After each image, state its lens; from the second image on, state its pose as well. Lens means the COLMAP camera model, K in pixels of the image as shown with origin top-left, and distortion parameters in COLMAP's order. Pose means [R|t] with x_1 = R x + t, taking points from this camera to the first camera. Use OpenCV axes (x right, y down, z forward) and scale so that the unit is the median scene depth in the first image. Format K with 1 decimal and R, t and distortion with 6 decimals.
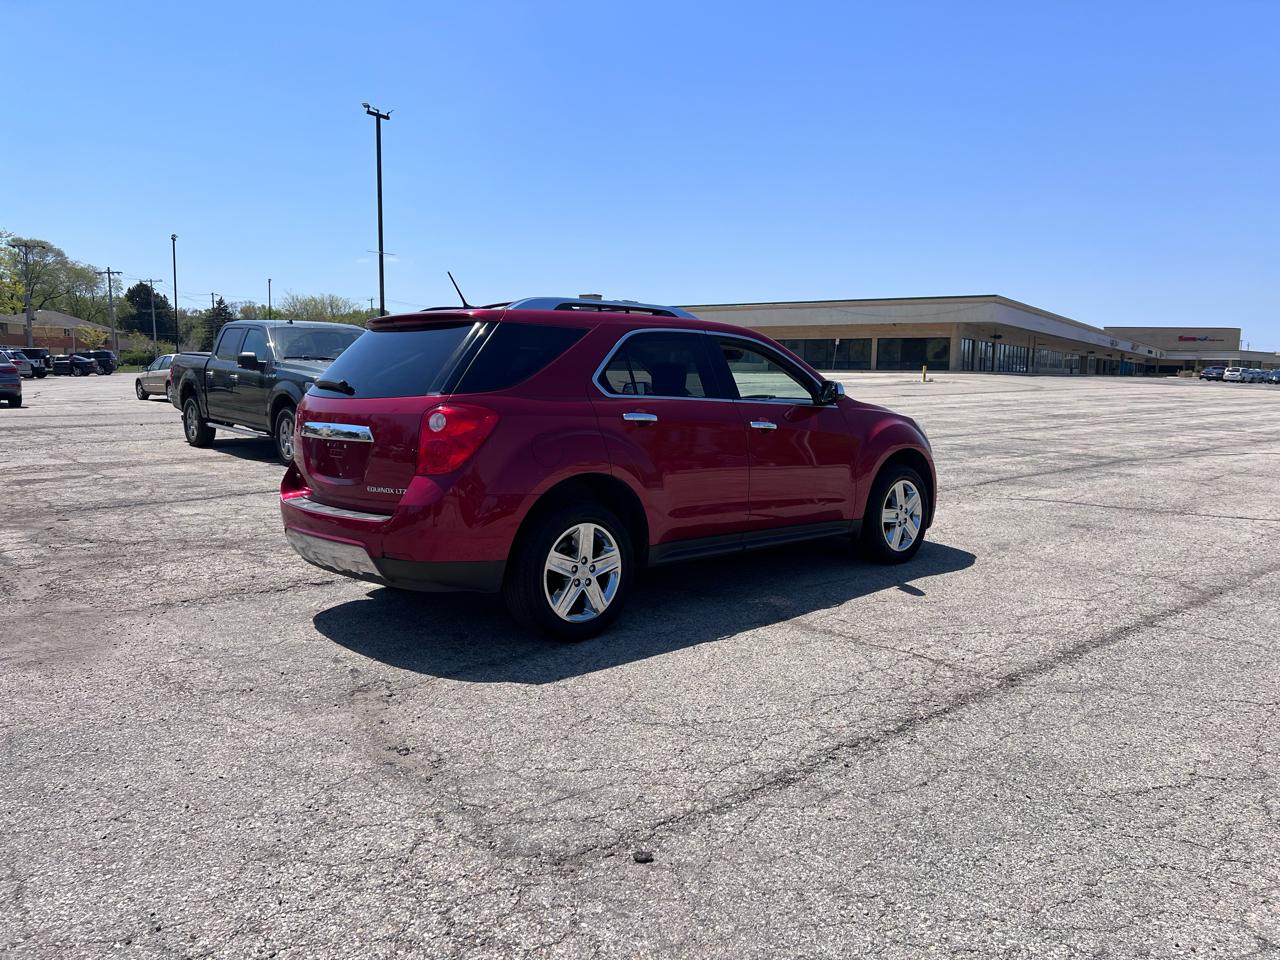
lens RADIAL K [[961.9, 0, 654.5], [0, 961.9, 479.6], [0, 0, 1]] dist [0.074915, -0.112690]
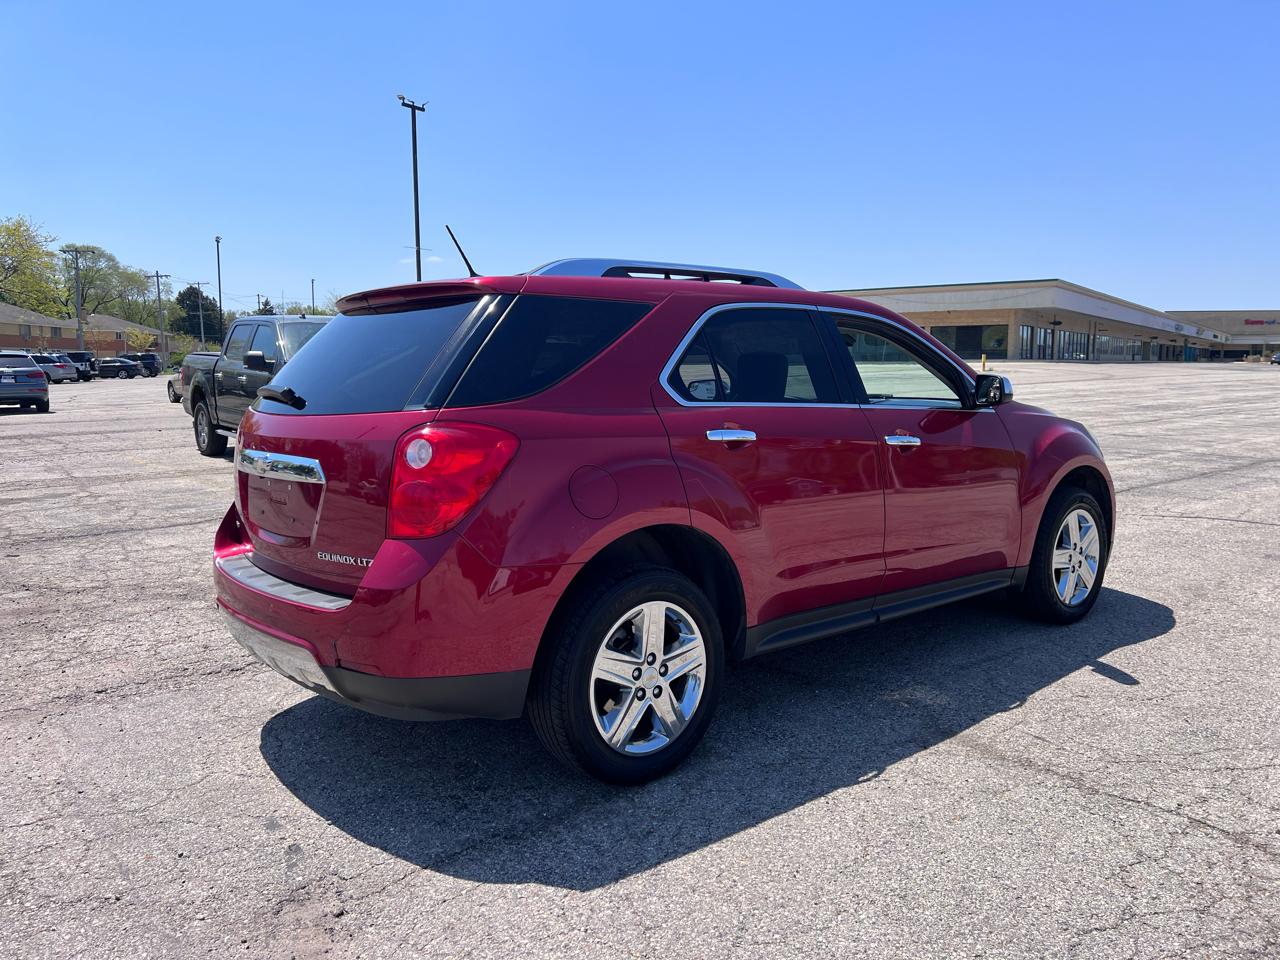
lens RADIAL K [[963.4, 0, 637.4], [0, 963.4, 479.0], [0, 0, 1]] dist [0.048095, -0.058138]
pose [[0.998189, -0.008613, -0.059534, -0.037033], [0.008948, 0.999946, 0.005365, -0.035488], [0.059484, -0.005888, 0.998212, 0.303513]]
